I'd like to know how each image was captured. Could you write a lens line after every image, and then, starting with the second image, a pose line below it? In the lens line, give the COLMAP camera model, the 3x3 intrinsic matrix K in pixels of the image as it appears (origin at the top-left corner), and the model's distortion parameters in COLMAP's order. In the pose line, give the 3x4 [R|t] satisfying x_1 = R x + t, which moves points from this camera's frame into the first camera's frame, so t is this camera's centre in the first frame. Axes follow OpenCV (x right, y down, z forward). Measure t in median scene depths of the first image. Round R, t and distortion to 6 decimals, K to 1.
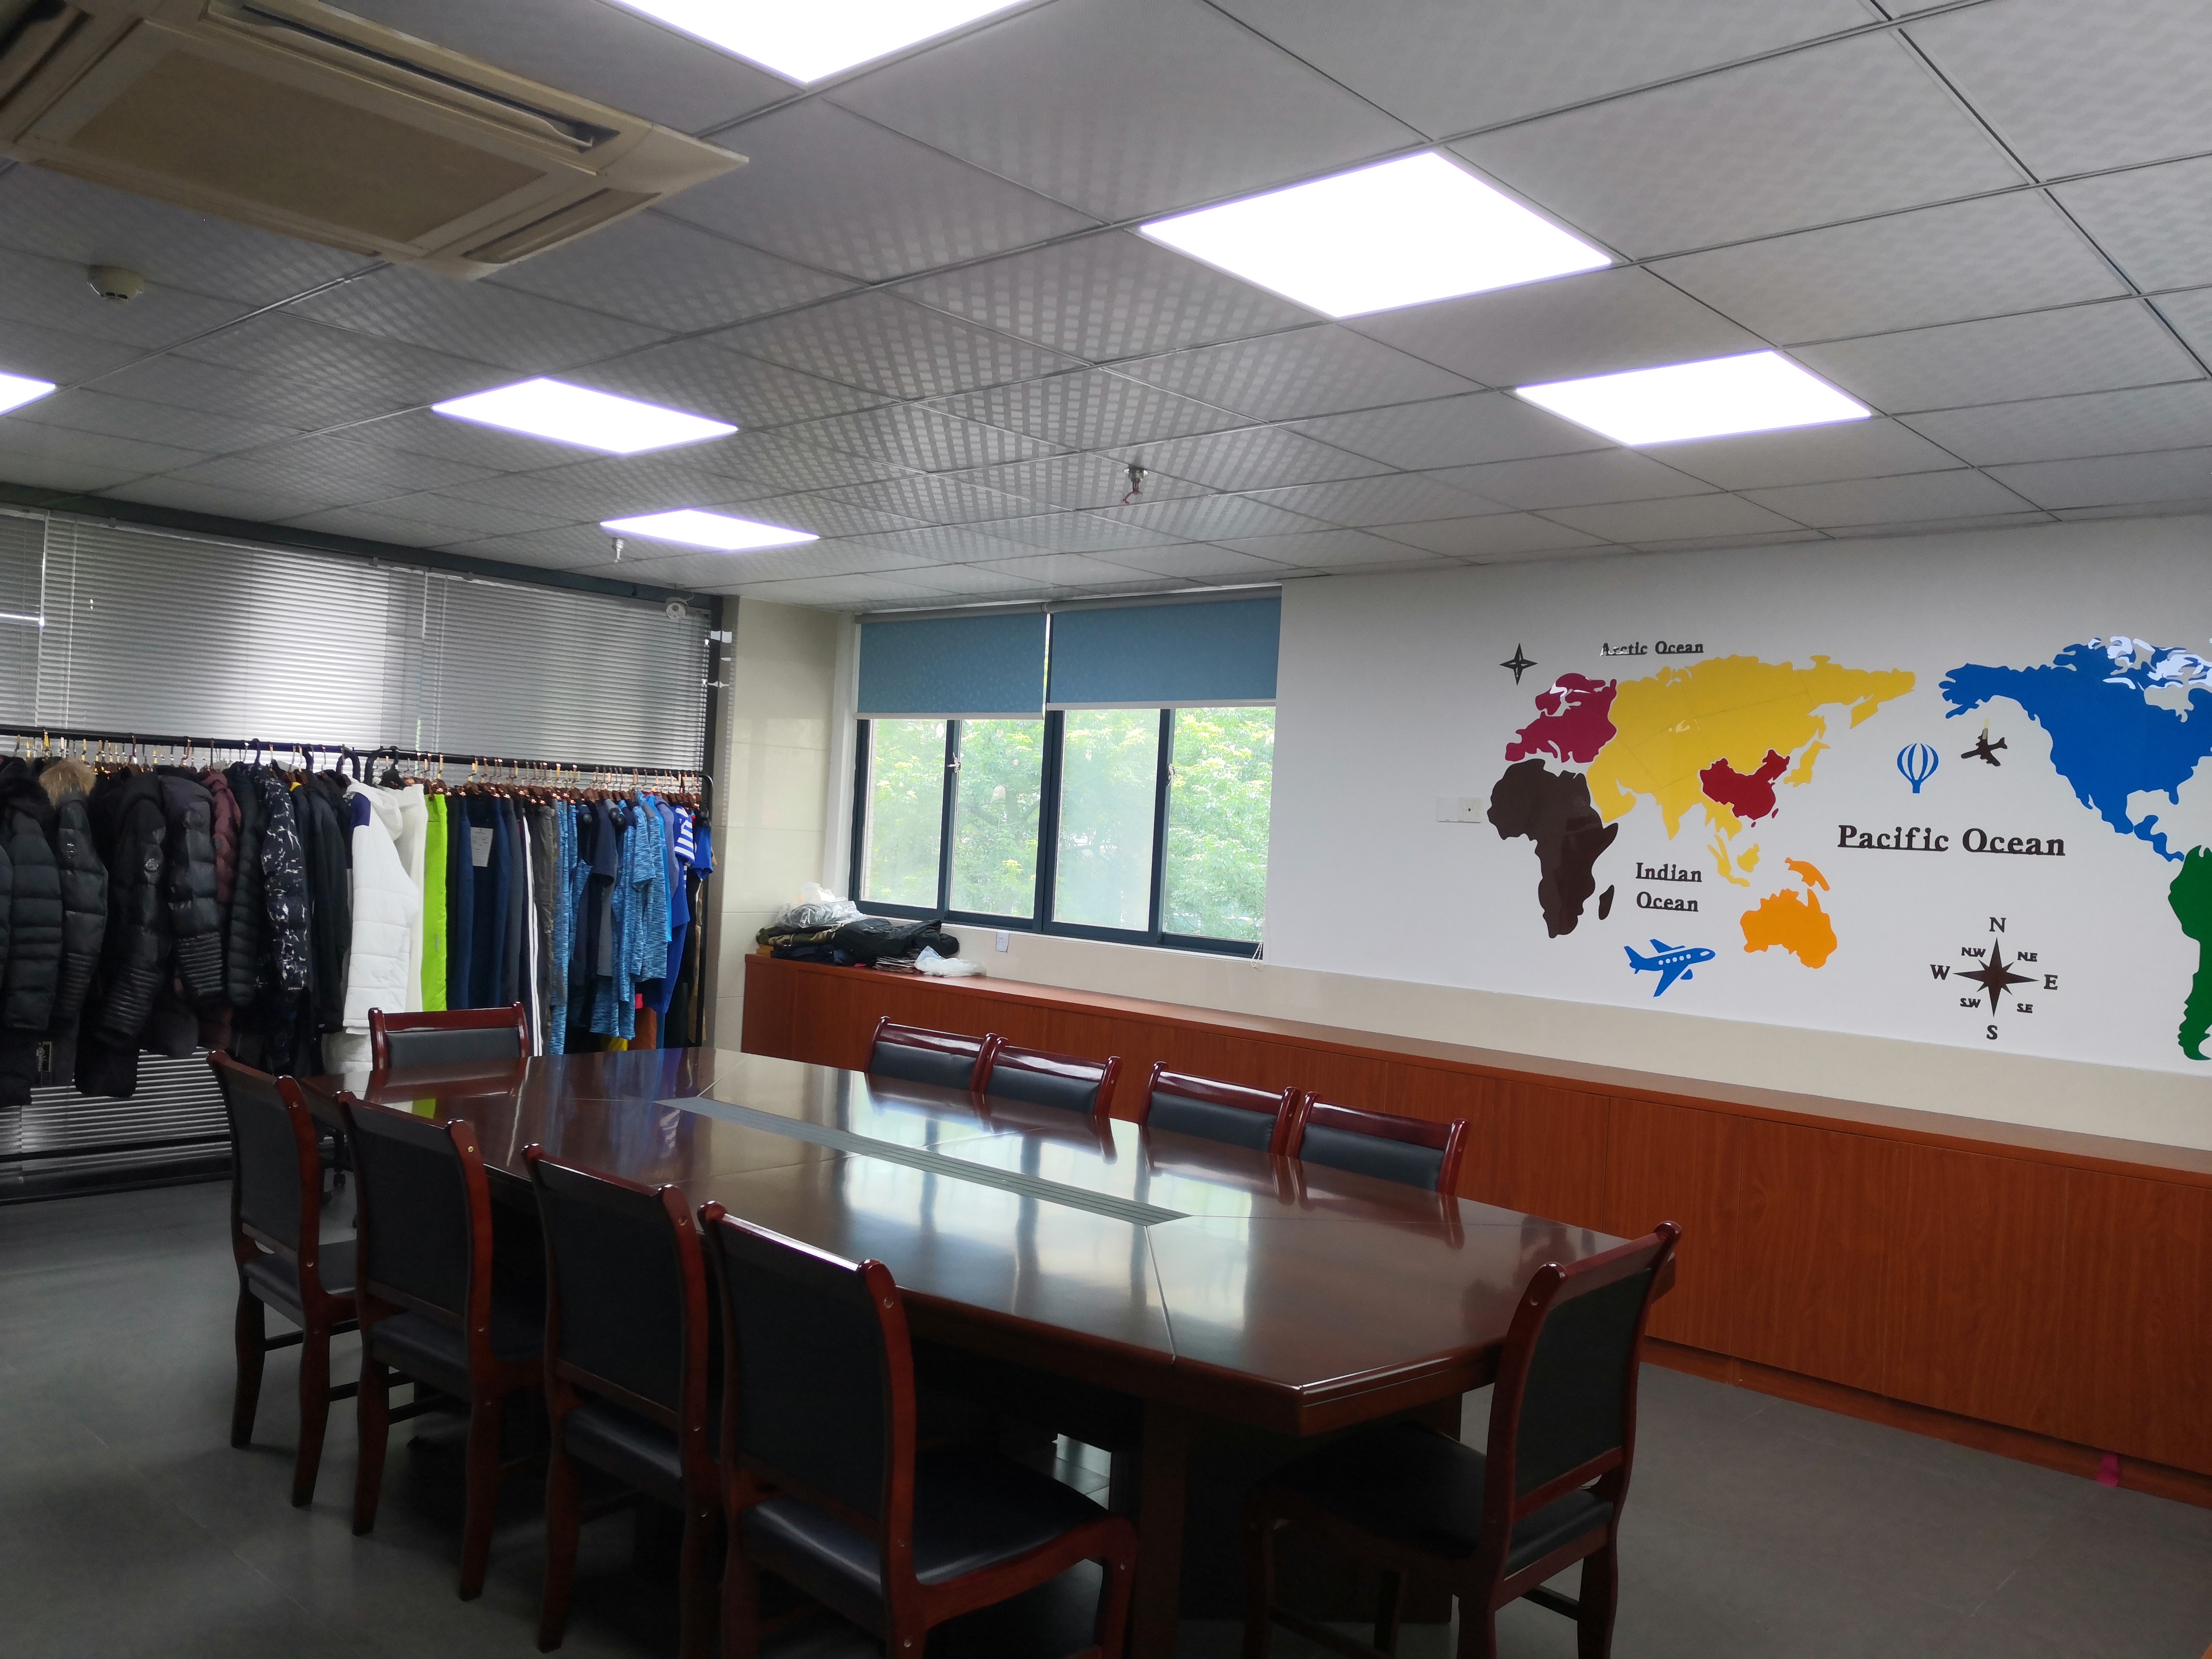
lens RADIAL K [[1749.8, 0, 1065.7], [0, 1749.8, 831.5], [0, 0, 1]] dist [-0.004785, -0.001266]
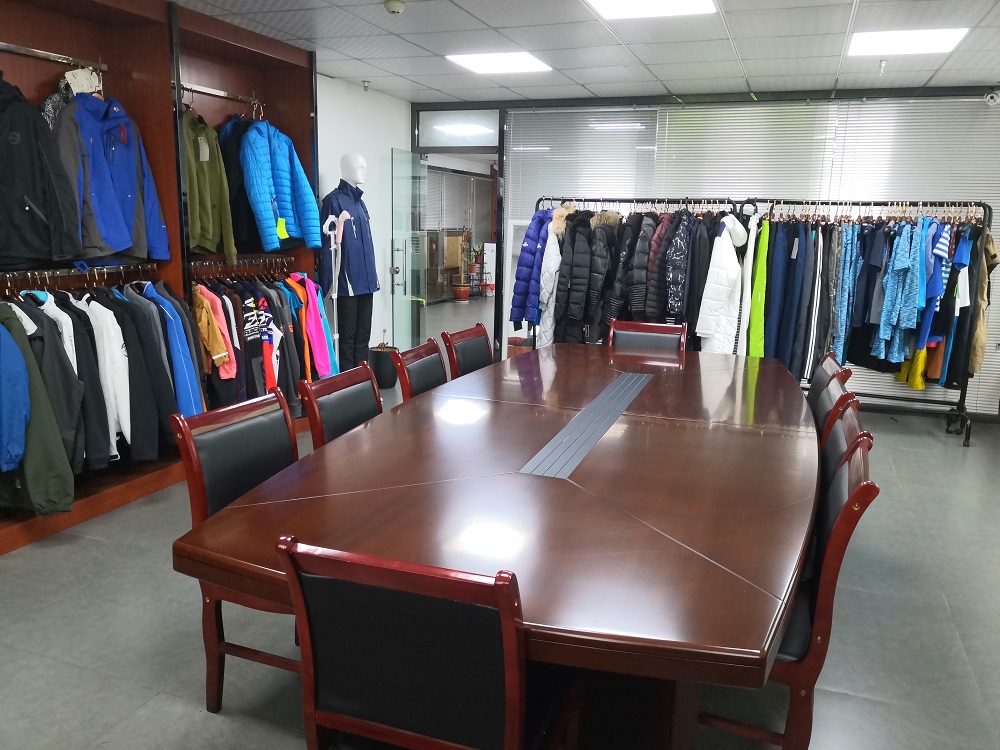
lens RADIAL K [[791.1, 0, 481.8], [0, 791.1, 375.9], [0, 0, 1]] dist [-0.004785, -0.001266]
pose [[0.371478, 0.144221, -0.917172, 0.386605], [-0.003864, 0.988093, 0.153808, 0.016691], [0.928434, -0.053592, 0.367612, 0.404204]]
